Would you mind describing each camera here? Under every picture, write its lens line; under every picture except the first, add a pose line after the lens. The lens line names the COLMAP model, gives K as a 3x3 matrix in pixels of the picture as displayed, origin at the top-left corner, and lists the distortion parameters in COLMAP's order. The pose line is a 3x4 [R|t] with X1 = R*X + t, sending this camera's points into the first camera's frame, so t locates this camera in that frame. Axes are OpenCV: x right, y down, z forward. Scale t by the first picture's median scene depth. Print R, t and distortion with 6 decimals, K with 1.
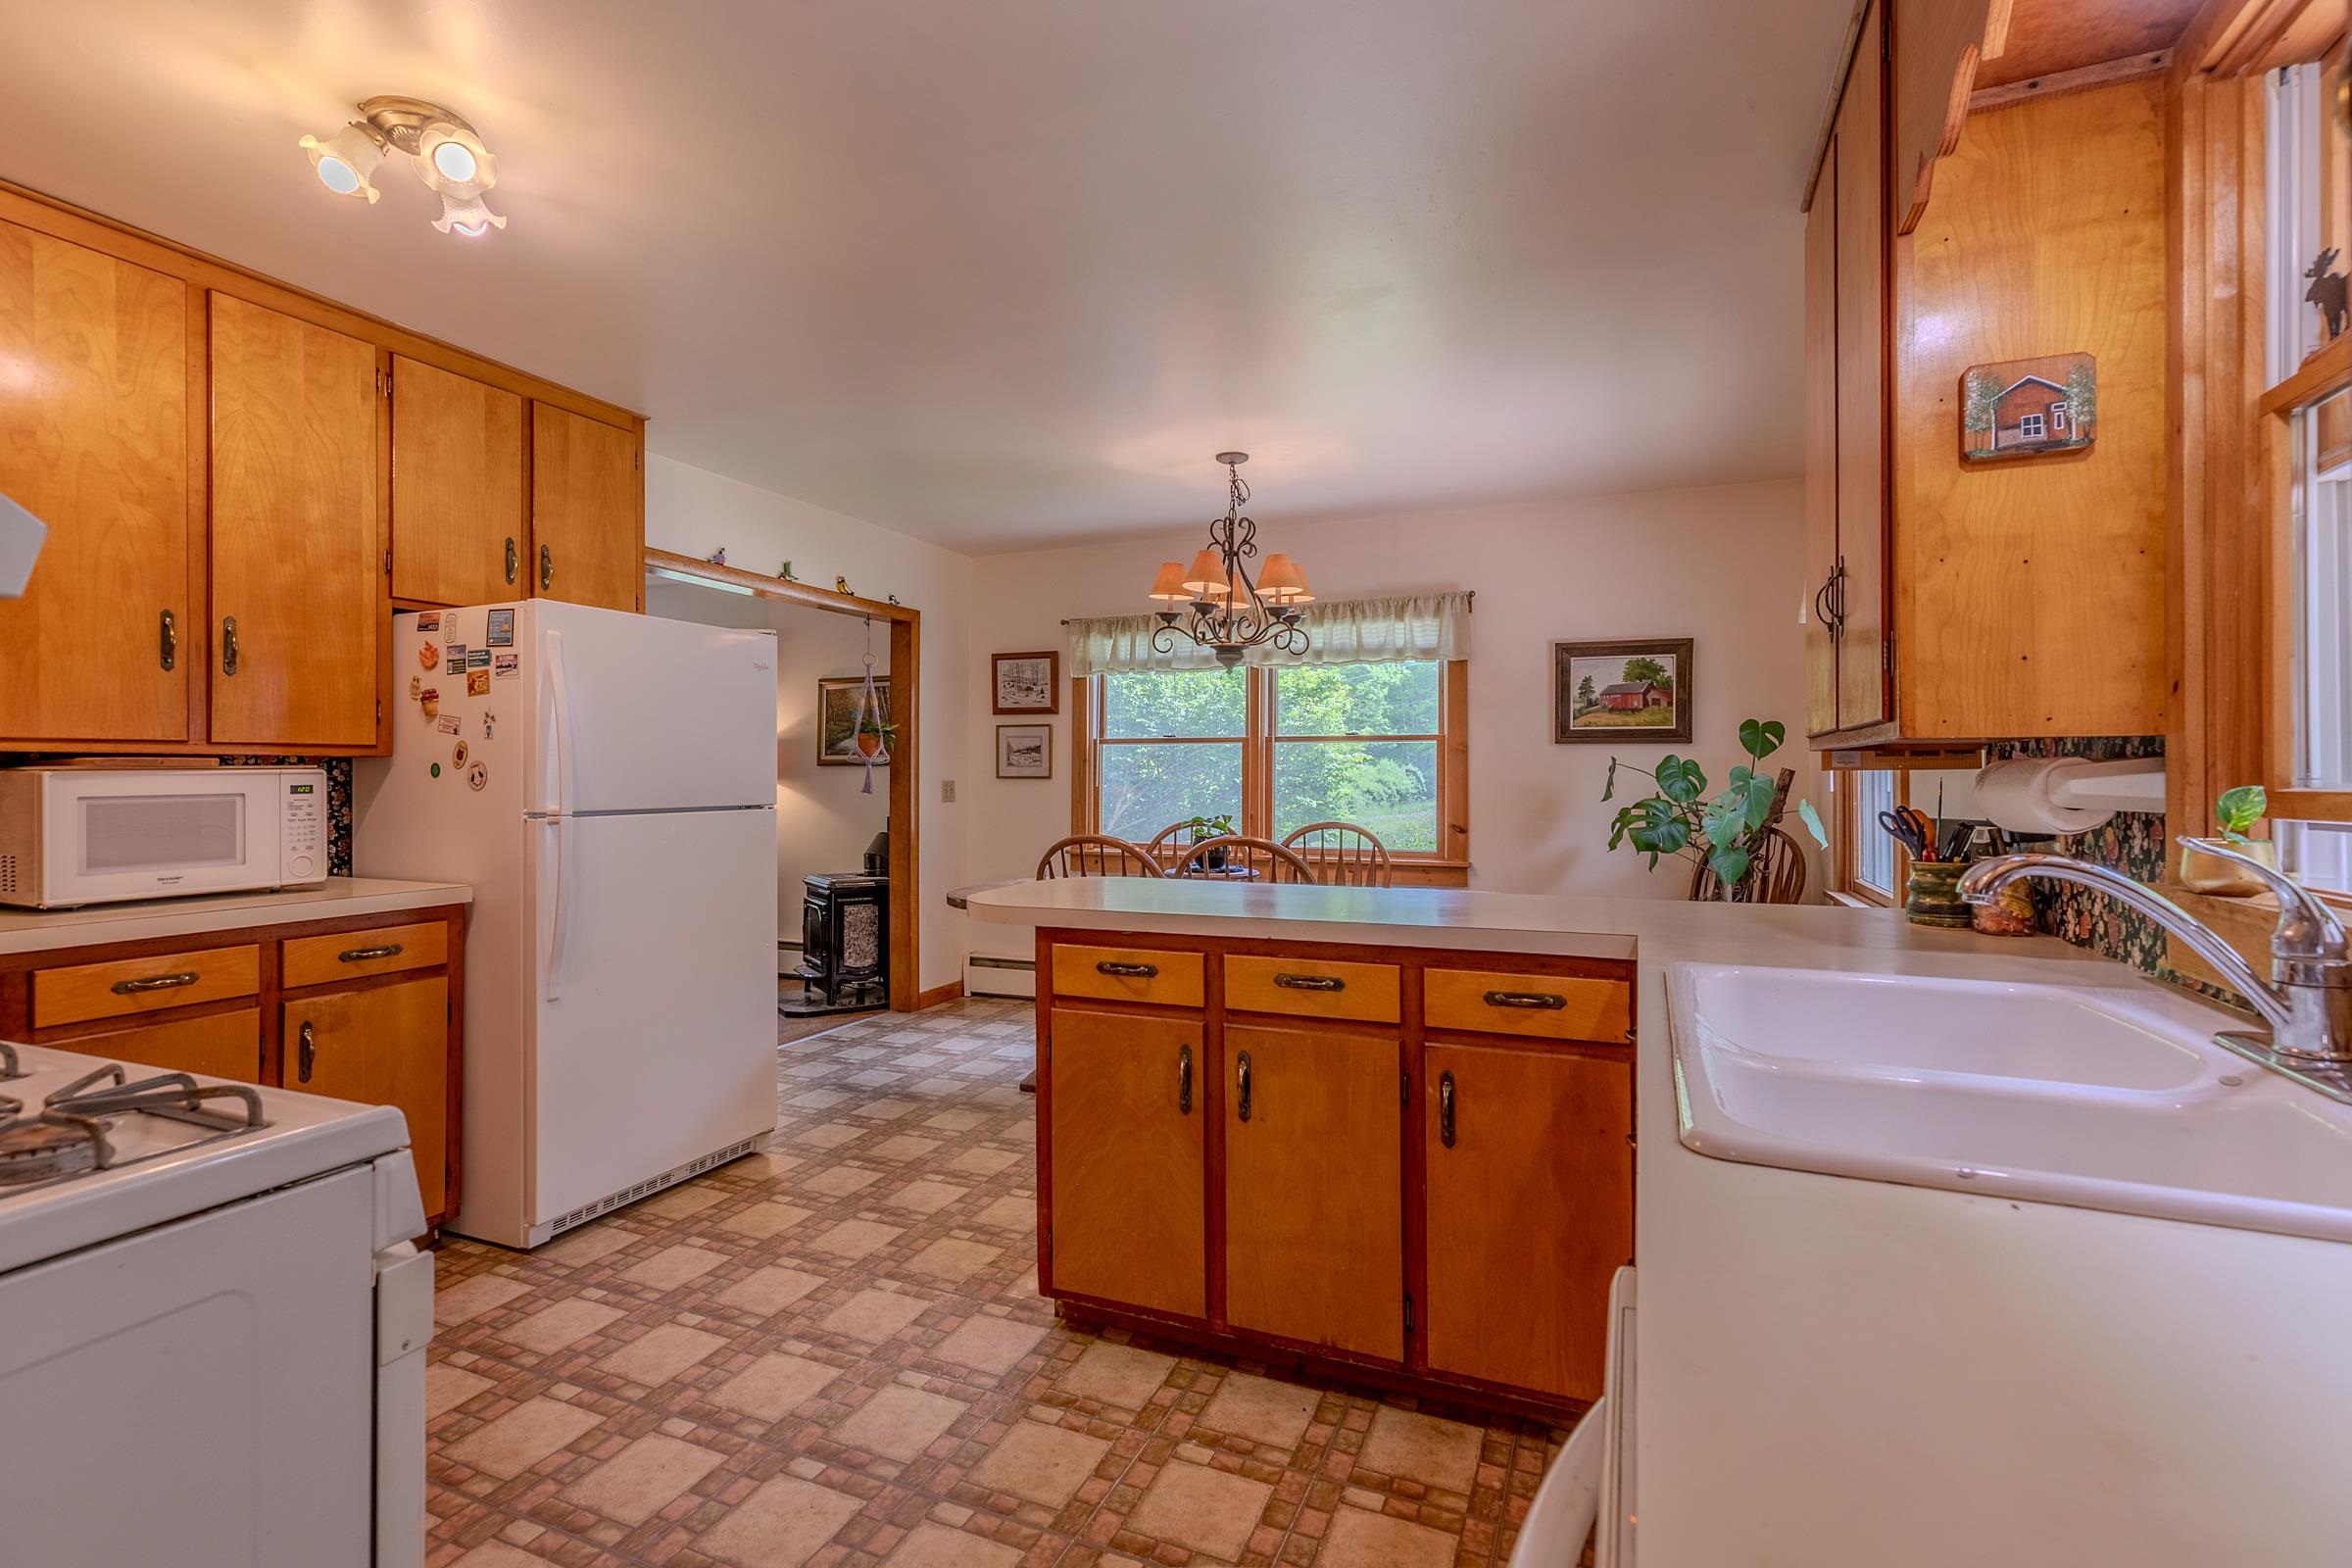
lens RADIAL K [[1084.6, 0, 1165.3], [0, 1084.6, 770.7], [0, 0, 1]] dist [0.003374, 0.000202]
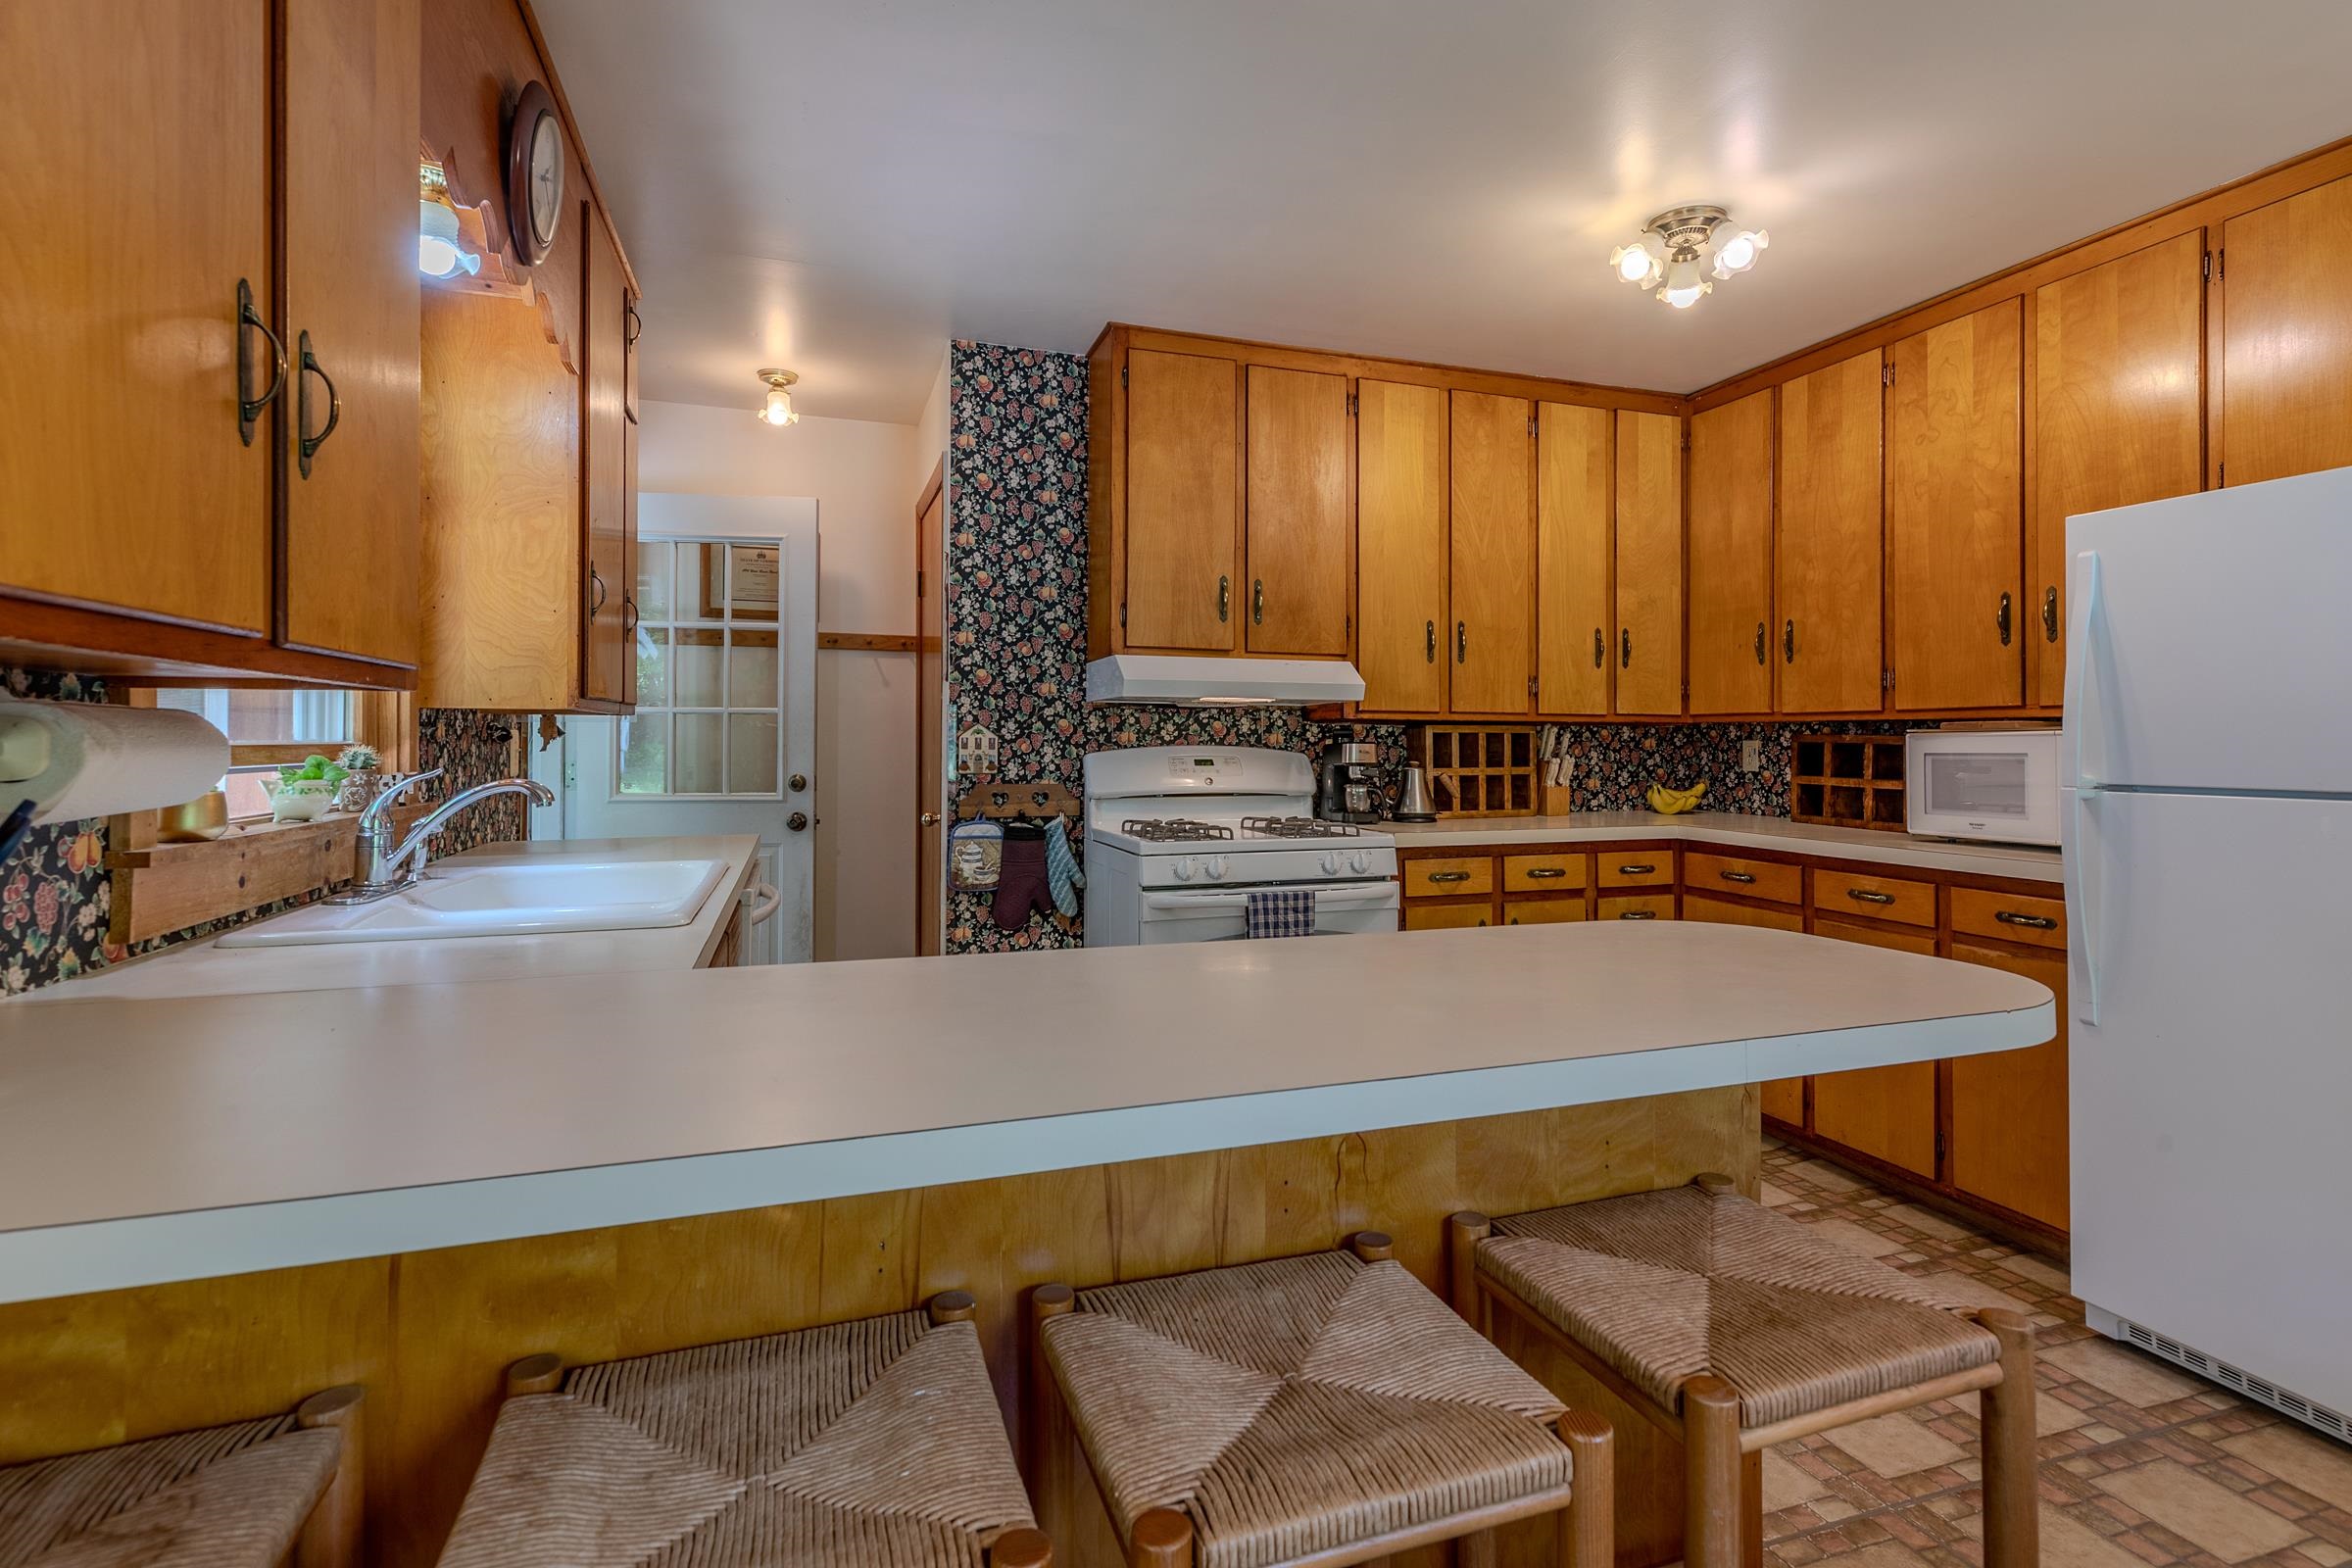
lens RADIAL K [[1131.3, 0, 1217.0], [0, 1131.3, 730.3], [0, 0, 1]] dist [-0.000139, -0.000405]
pose [[-0.729027, -0.005703, -0.684461, 0.263096], [0.001260, 0.999952, -0.009675, 0.004261], [0.684484, -0.007915, -0.728985, 0.676878]]
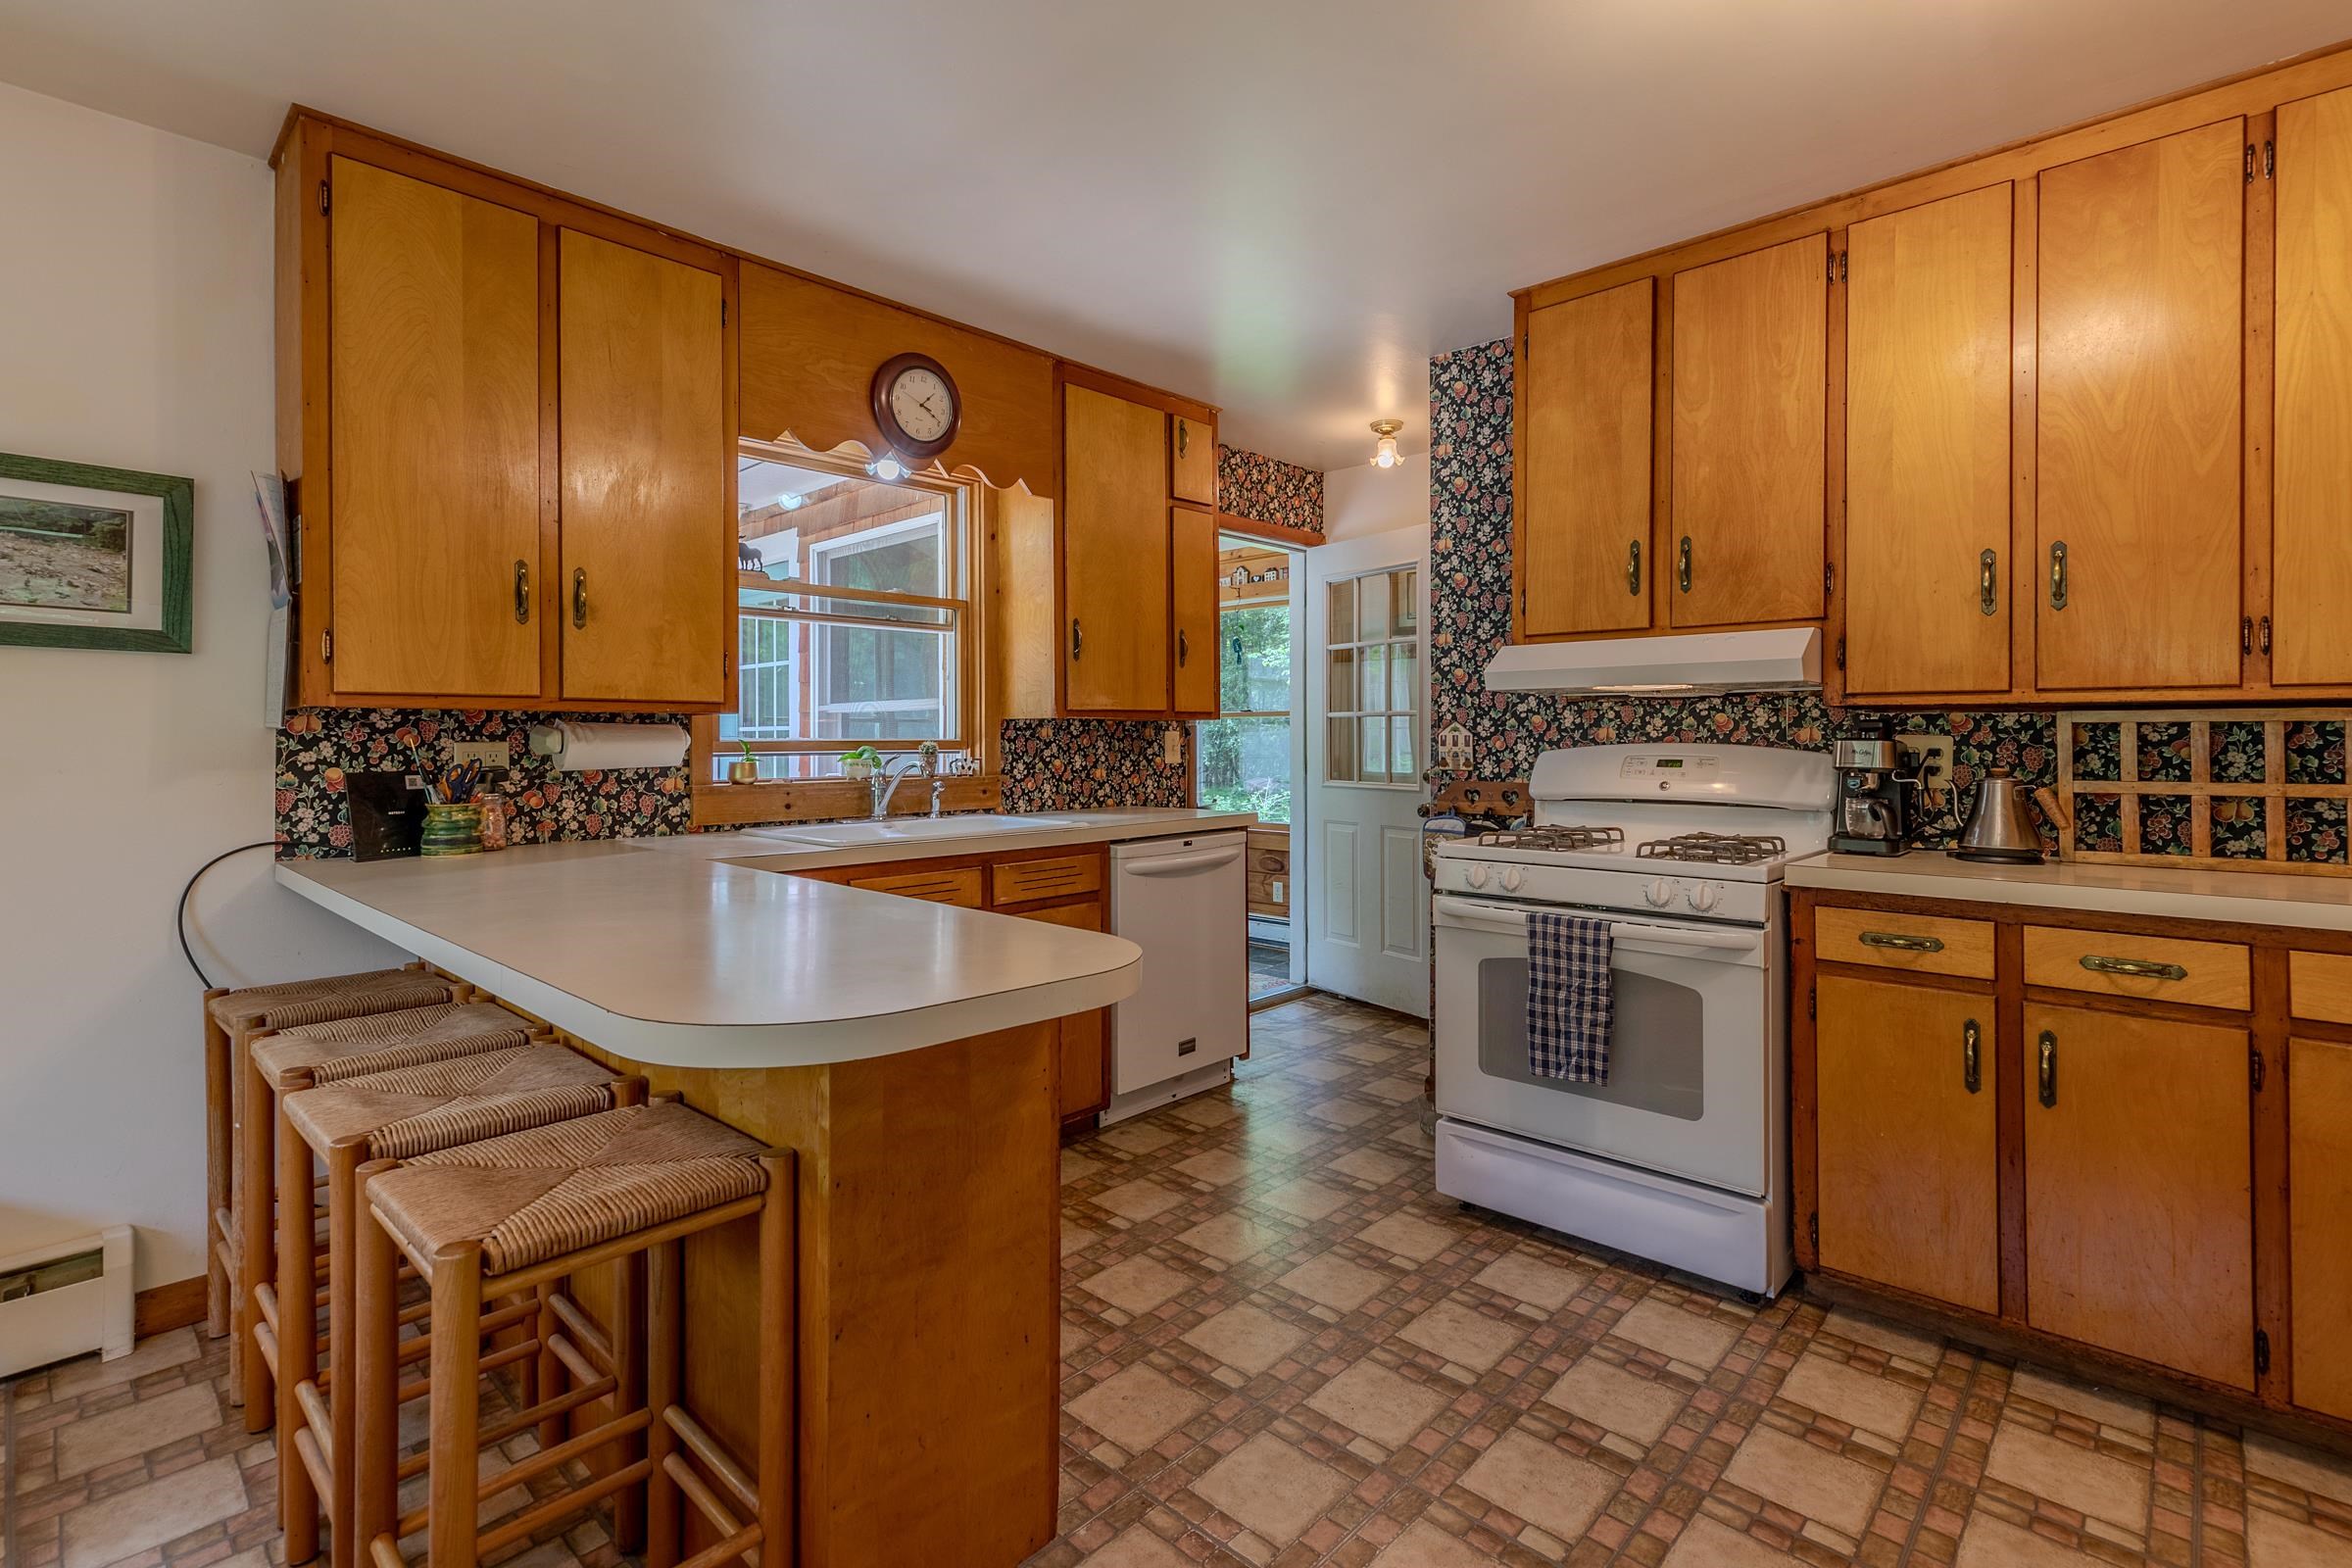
lens RADIAL K [[1096.0, 0, 1178.8], [0, 1096.0, 733.5], [0, 0, 1]] dist [0.005349, 0.000892]
pose [[-0.942721, 0.004134, 0.333556, -0.200294], [0.001260, 0.999960, -0.008833, 0.006884], [-0.333580, -0.007907, -0.942689, 0.788752]]
